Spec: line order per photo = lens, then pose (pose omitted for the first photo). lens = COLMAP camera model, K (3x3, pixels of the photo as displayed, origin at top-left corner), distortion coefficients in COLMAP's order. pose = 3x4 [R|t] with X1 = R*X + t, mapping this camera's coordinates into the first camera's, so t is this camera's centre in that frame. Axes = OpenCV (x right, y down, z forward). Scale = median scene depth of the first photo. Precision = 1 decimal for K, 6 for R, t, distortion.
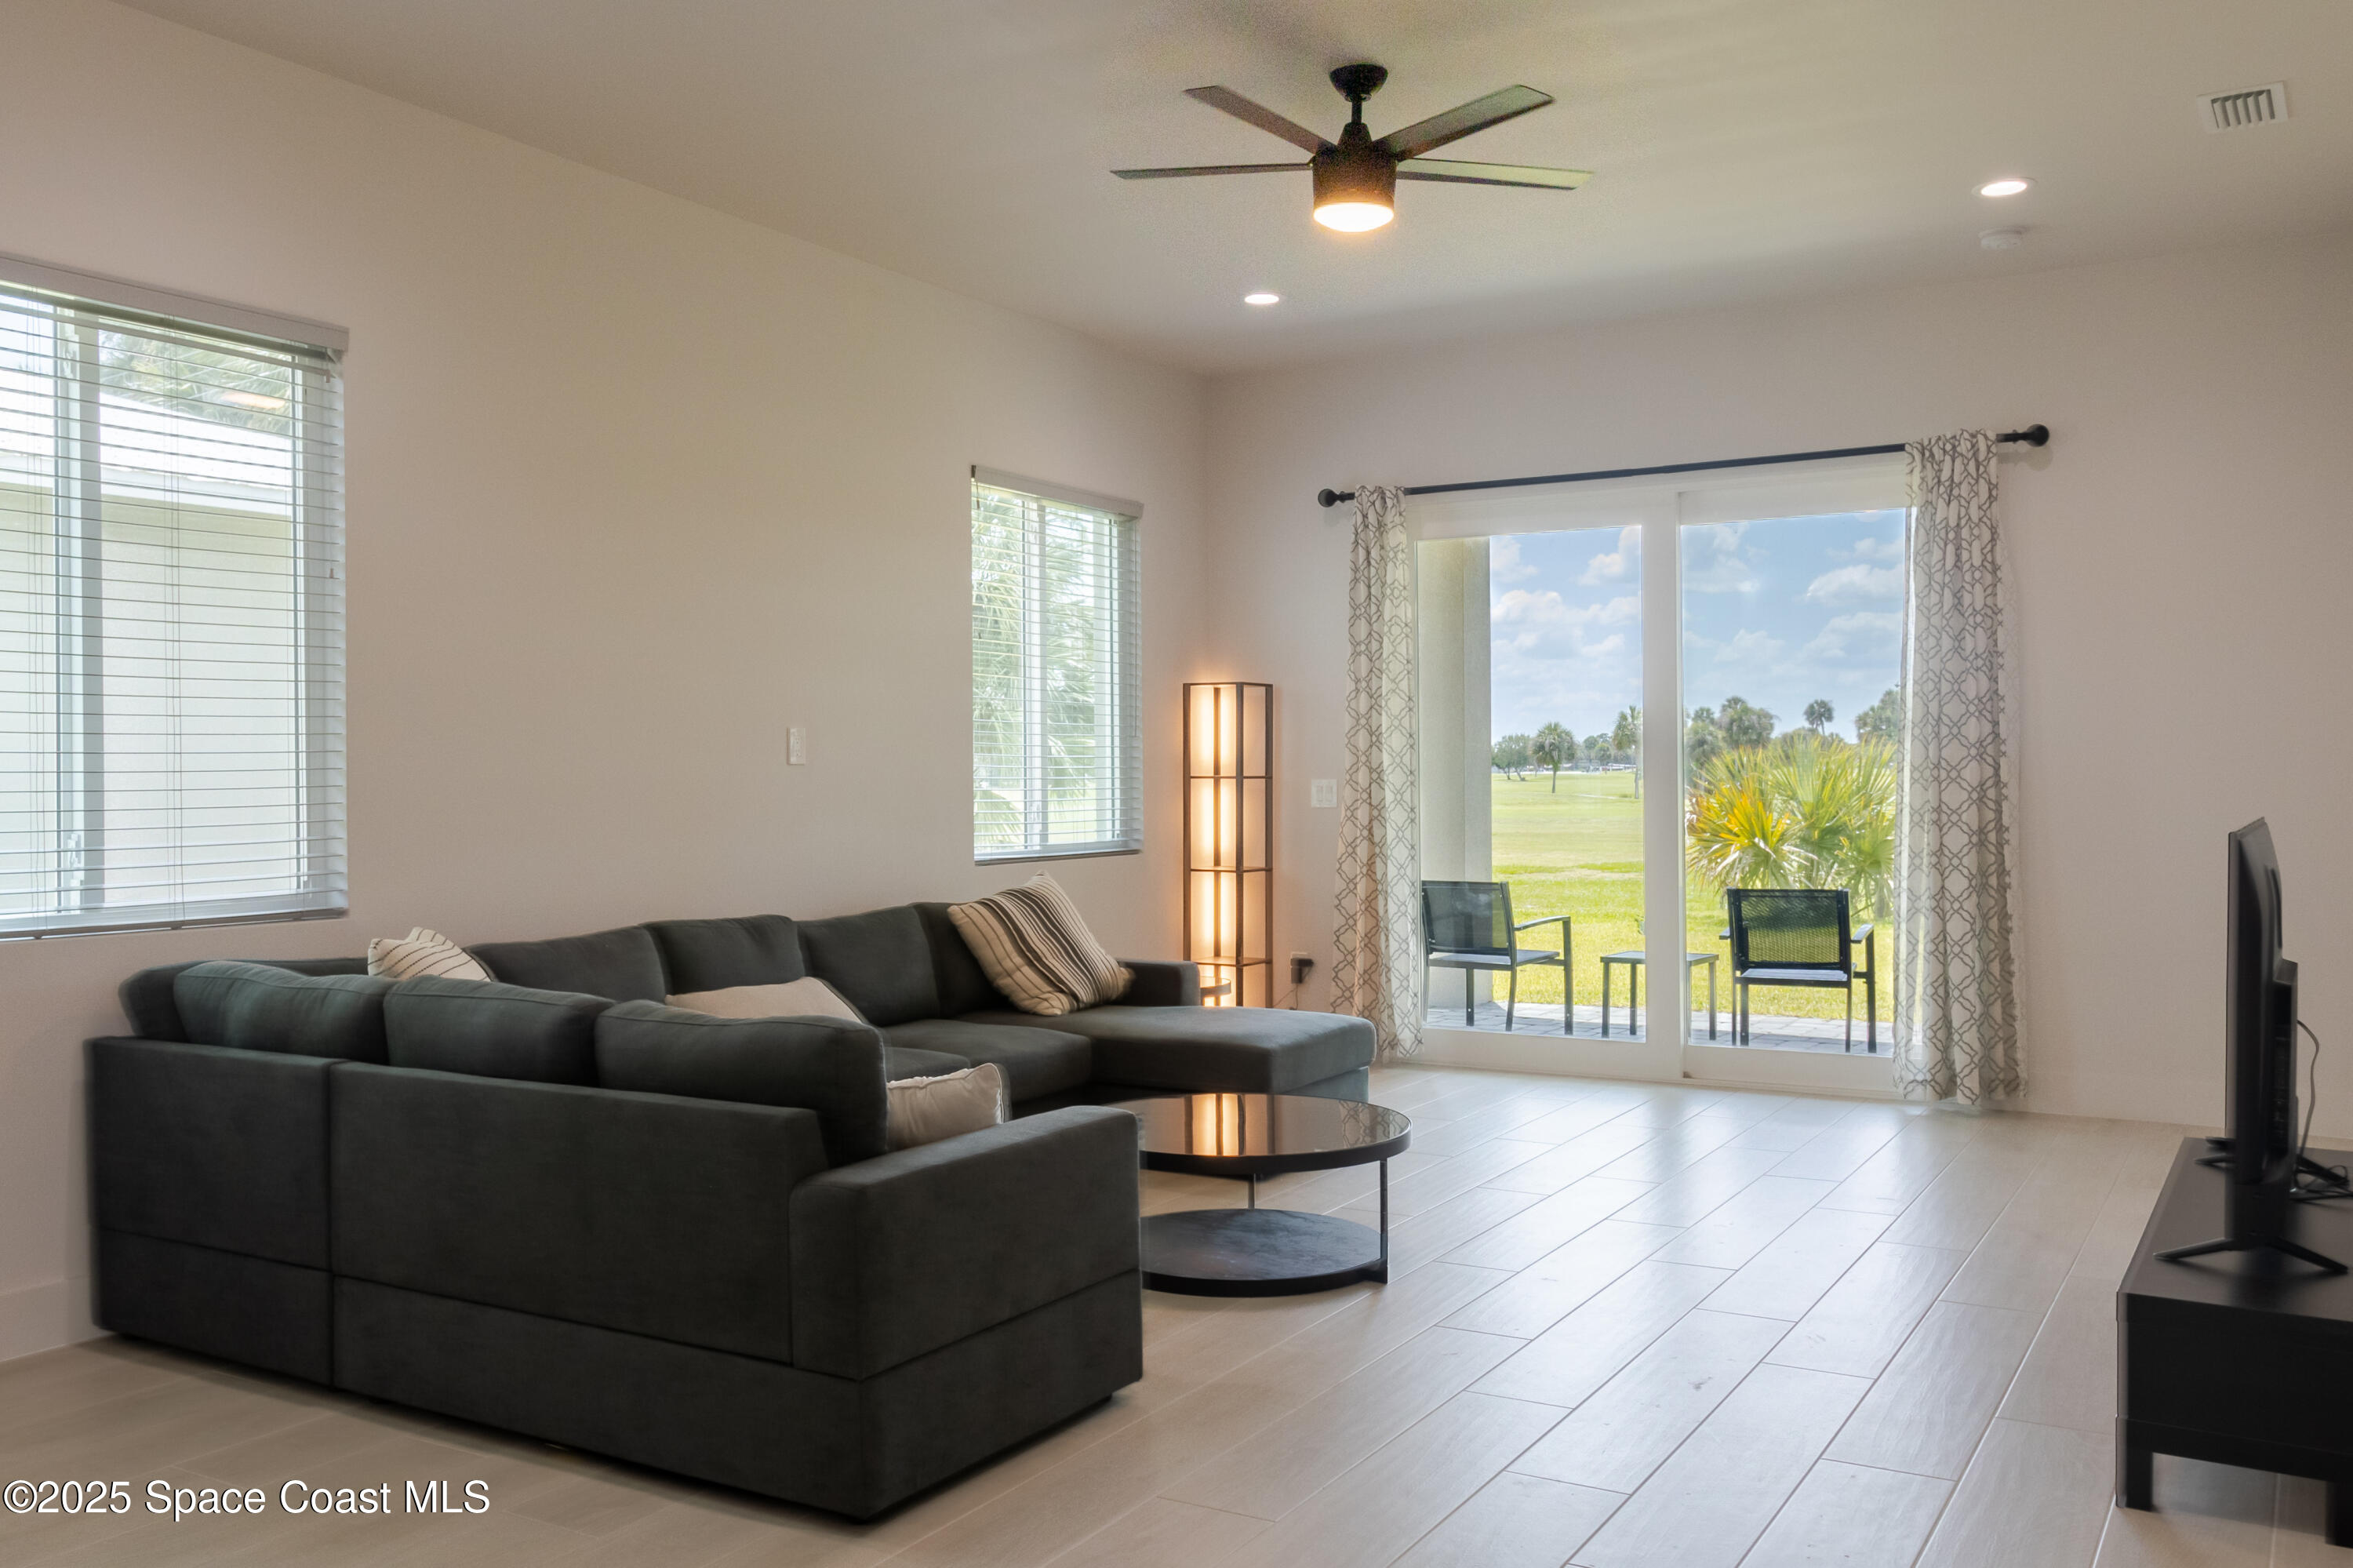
lens RADIAL K [[1940.3, 0, 1175.0], [0, 1940.3, 782.0], [0, 0, 1]] dist [0.009208, 0.004126]
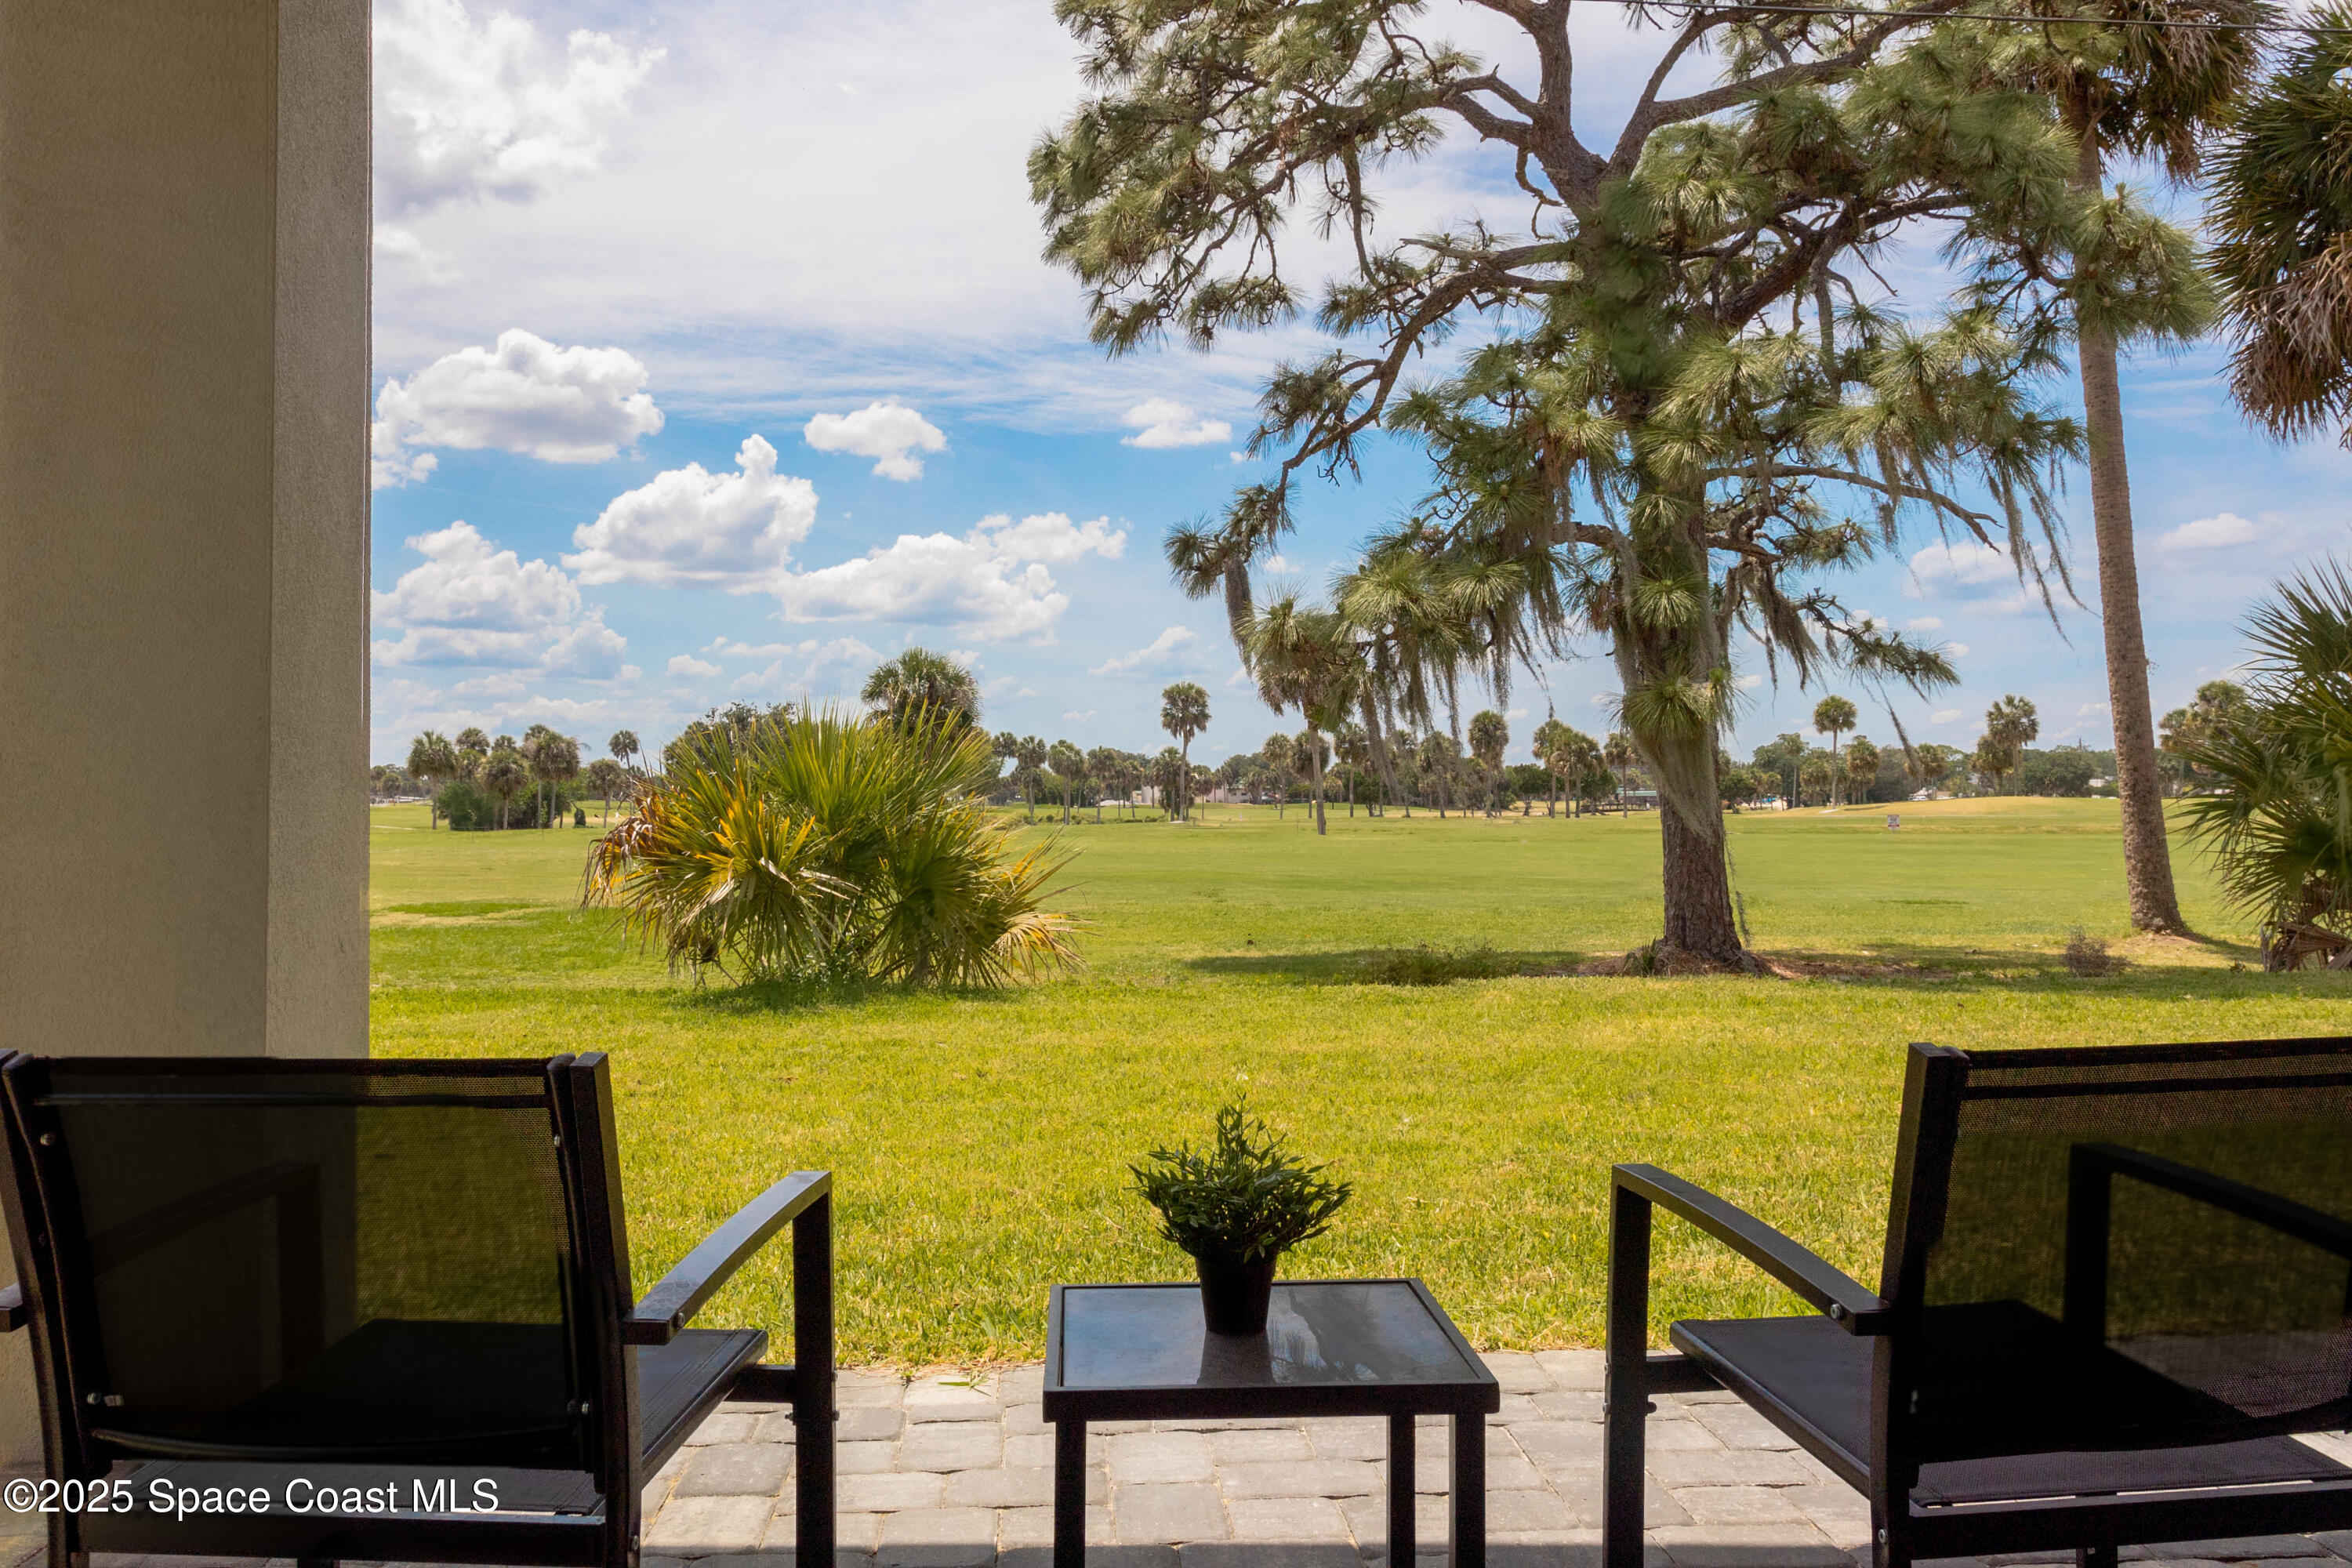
lens RADIAL K [[1939.4, 0, 1174.2], [0, 1939.4, 783.4], [0, 0, 1]] dist [0.009208, 0.004126]
pose [[0.823861, 0.006859, 0.566751, 0.025202], [0.003100, 0.999857, -0.016606, 0.006715], [-0.566784, 0.015437, 0.823722, 0.177665]]
